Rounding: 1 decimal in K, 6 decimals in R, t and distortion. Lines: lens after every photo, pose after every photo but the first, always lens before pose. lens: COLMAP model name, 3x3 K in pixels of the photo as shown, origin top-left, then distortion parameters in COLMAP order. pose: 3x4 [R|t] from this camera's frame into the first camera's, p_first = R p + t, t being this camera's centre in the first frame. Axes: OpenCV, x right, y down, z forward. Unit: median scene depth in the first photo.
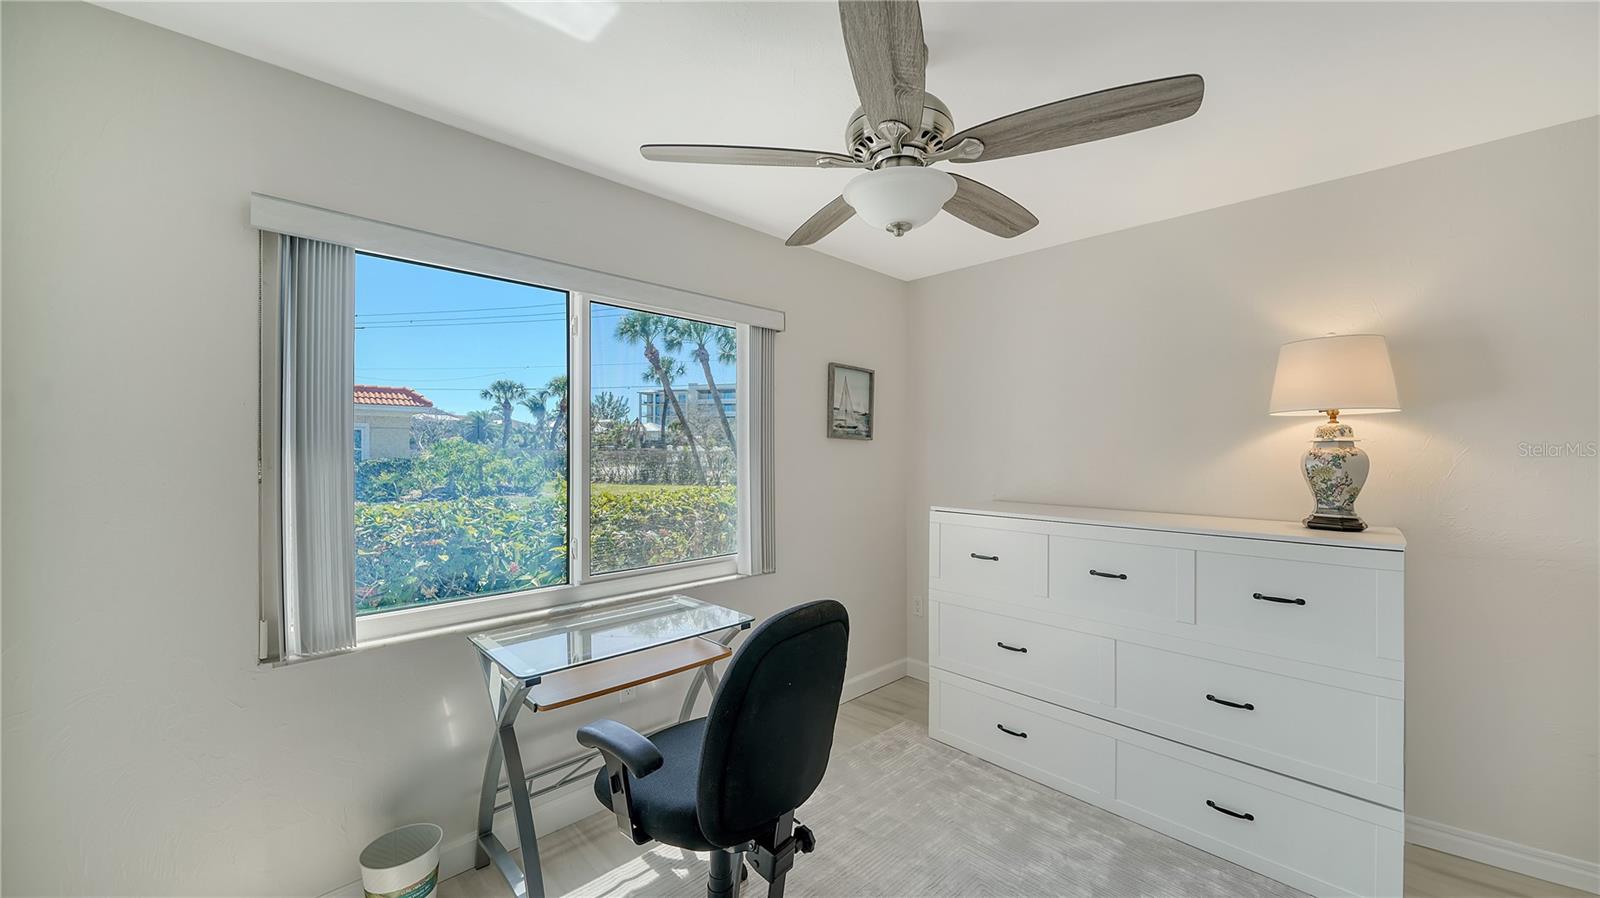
lens RADIAL K [[594.2, 0, 795.4], [0, 594.2, 461.2], [0, 0, 1]] dist [-0.012698, -0.000019]
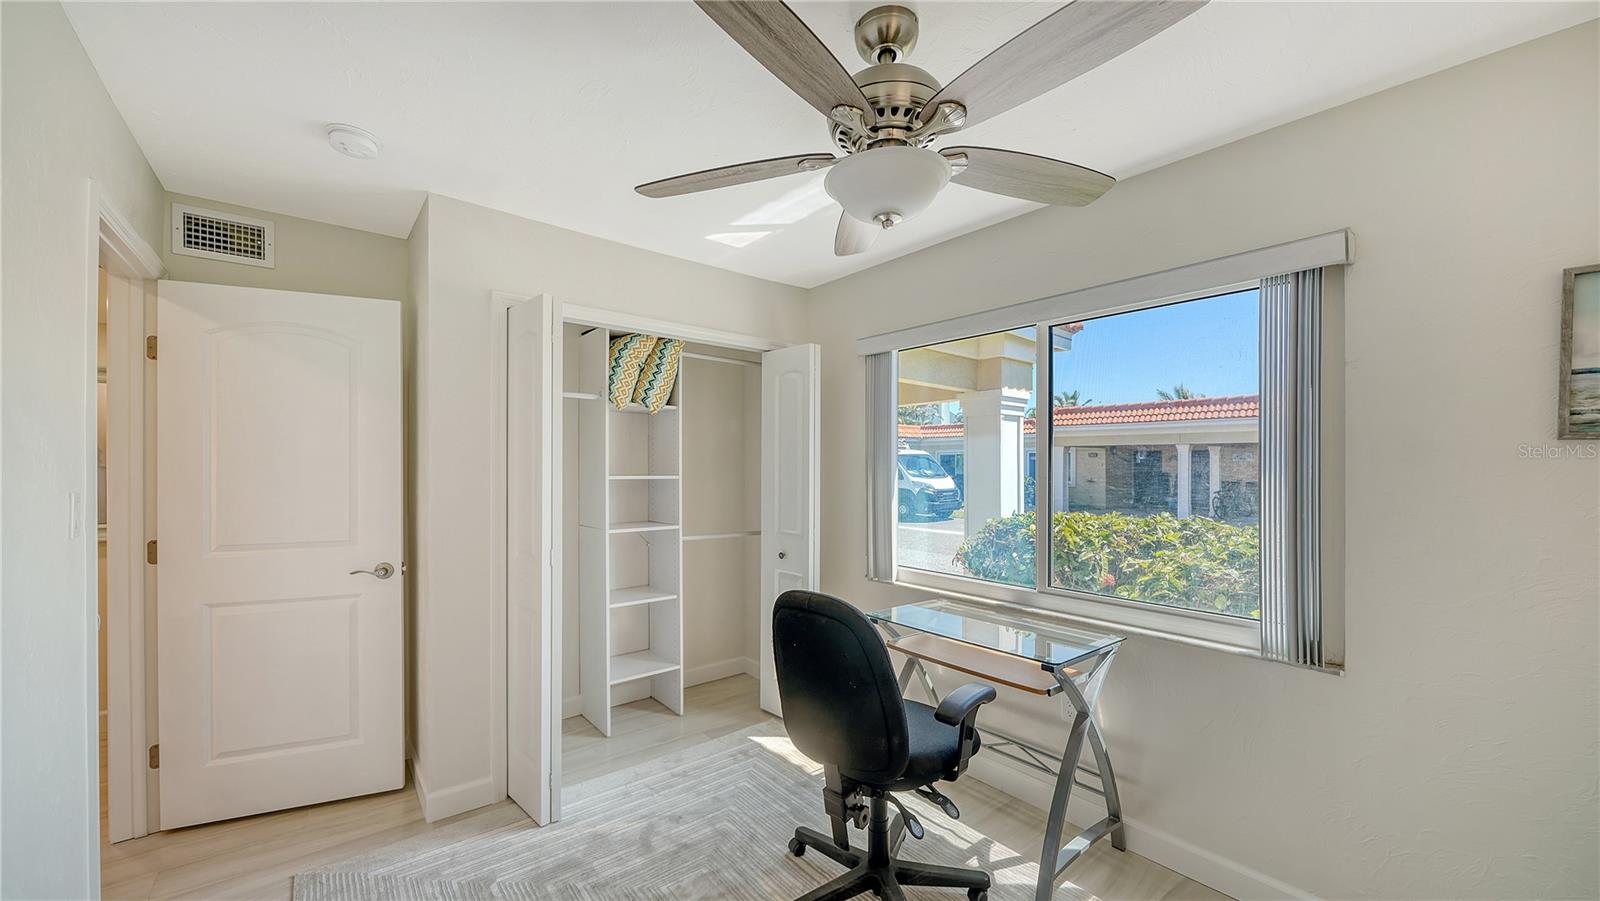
lens RADIAL K [[594.2, 0, 795.4], [0, 594.2, 462.7], [0, 0, 1]] dist [-0.012698, -0.000019]
pose [[-0.085916, -0.005254, -0.996289, 0.817076], [-0.005572, 0.999973, -0.004793, -0.018610], [0.996287, 0.005140, -0.085943, 0.714996]]
